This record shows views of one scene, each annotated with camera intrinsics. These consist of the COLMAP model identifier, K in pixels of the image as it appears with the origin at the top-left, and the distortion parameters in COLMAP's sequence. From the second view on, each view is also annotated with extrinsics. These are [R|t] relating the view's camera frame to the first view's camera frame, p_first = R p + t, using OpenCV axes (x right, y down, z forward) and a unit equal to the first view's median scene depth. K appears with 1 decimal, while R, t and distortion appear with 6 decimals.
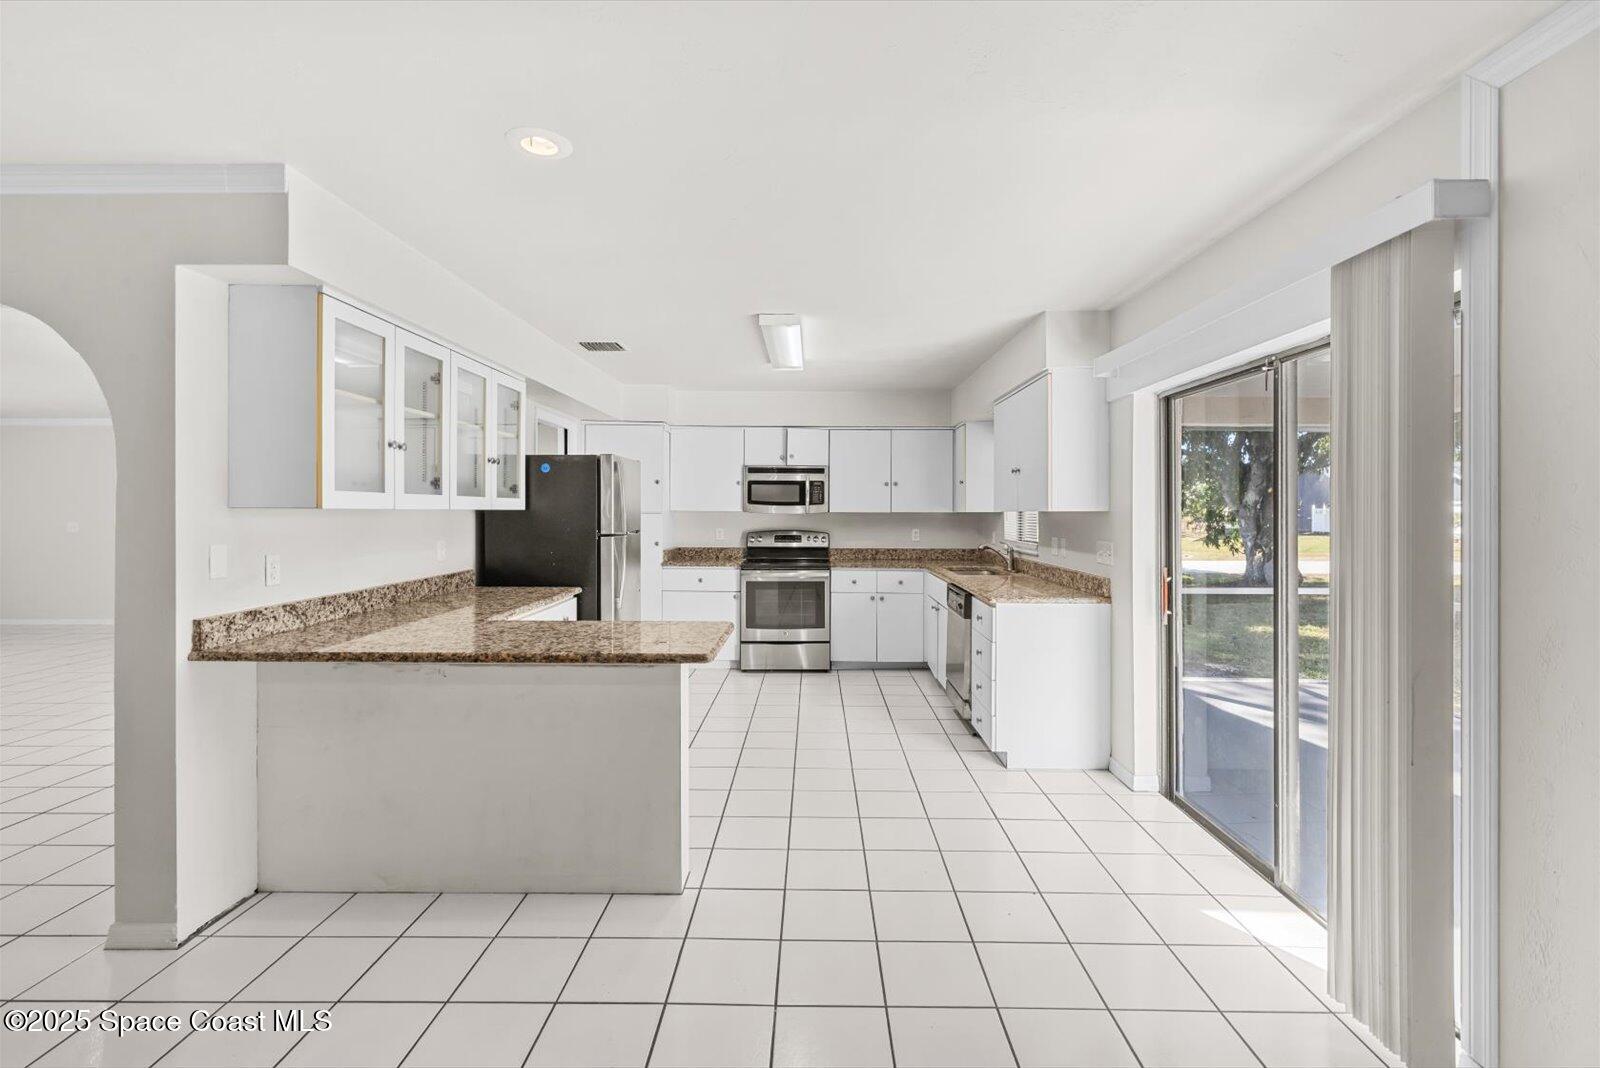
lens RADIAL K [[724.4, 0, 804.3], [0, 724.4, 511.6], [0, 0, 1]] dist [0.013704, -0.001141]
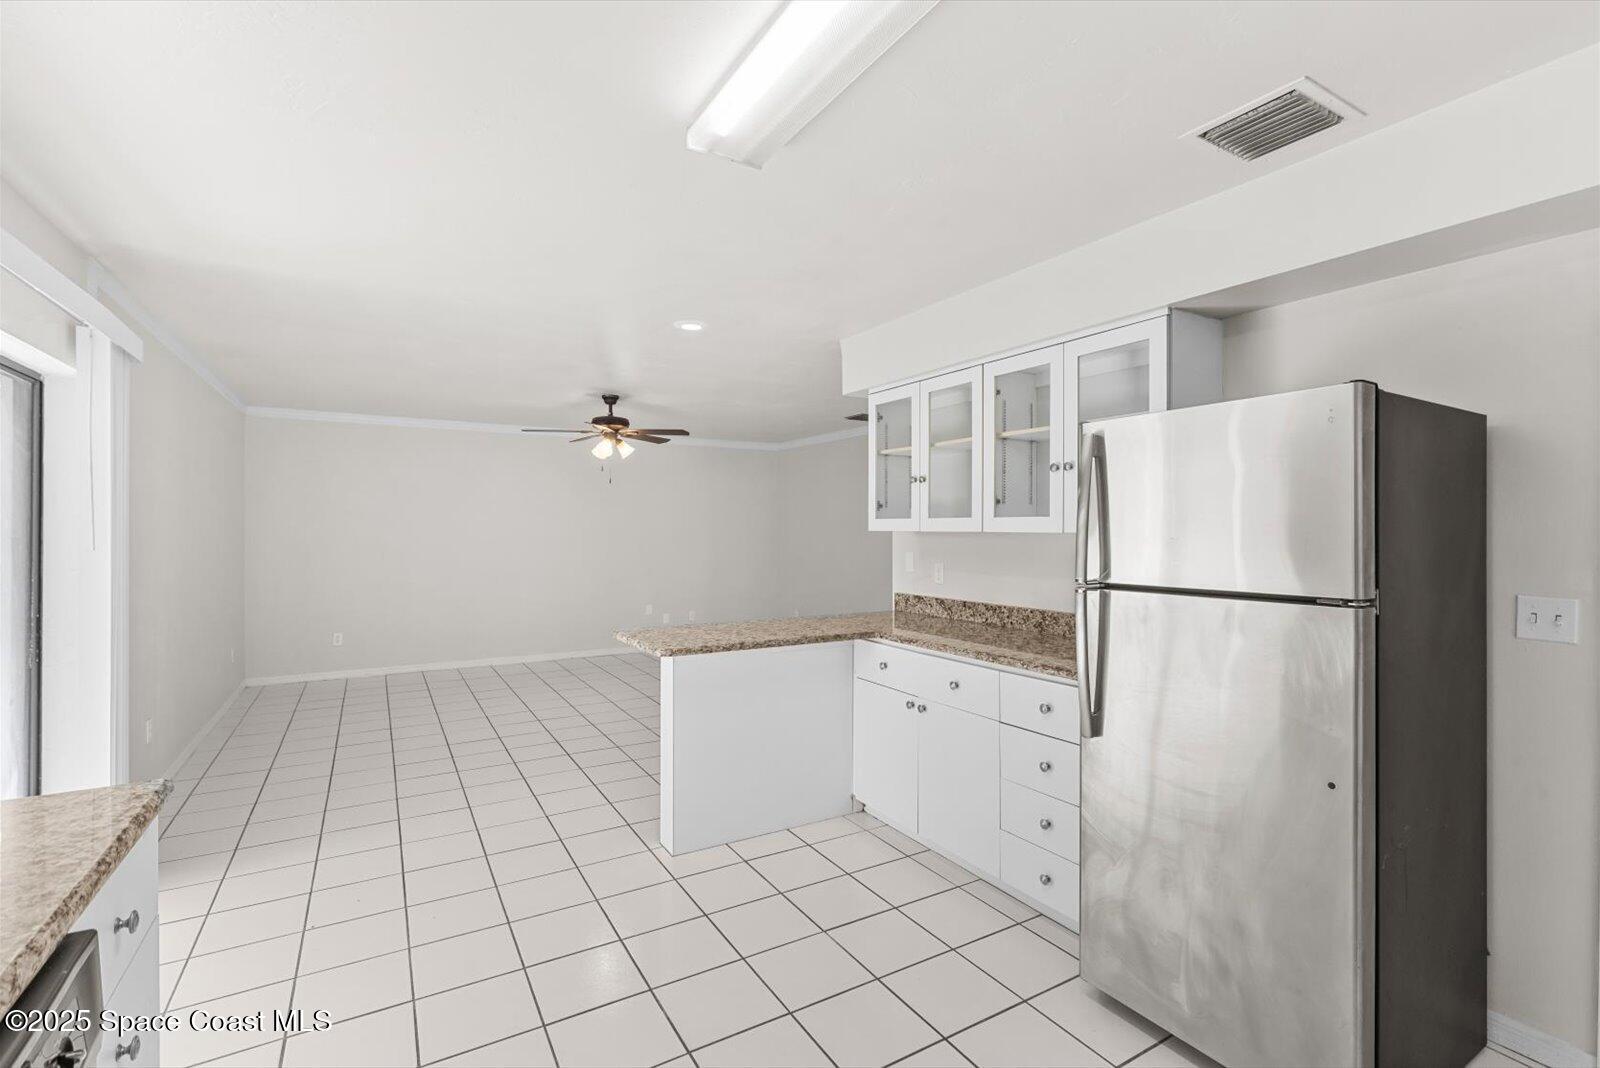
lens RADIAL K [[724.4, 0, 801.8], [0, 724.4, 530.9], [0, 0, 1]] dist [0.013704, -0.001141]
pose [[-0.857427, -0.003280, -0.514595, 0.200503], [-0.005771, 0.999978, 0.003243, -0.006249], [0.514573, 0.005750, -0.857427, 1.666437]]
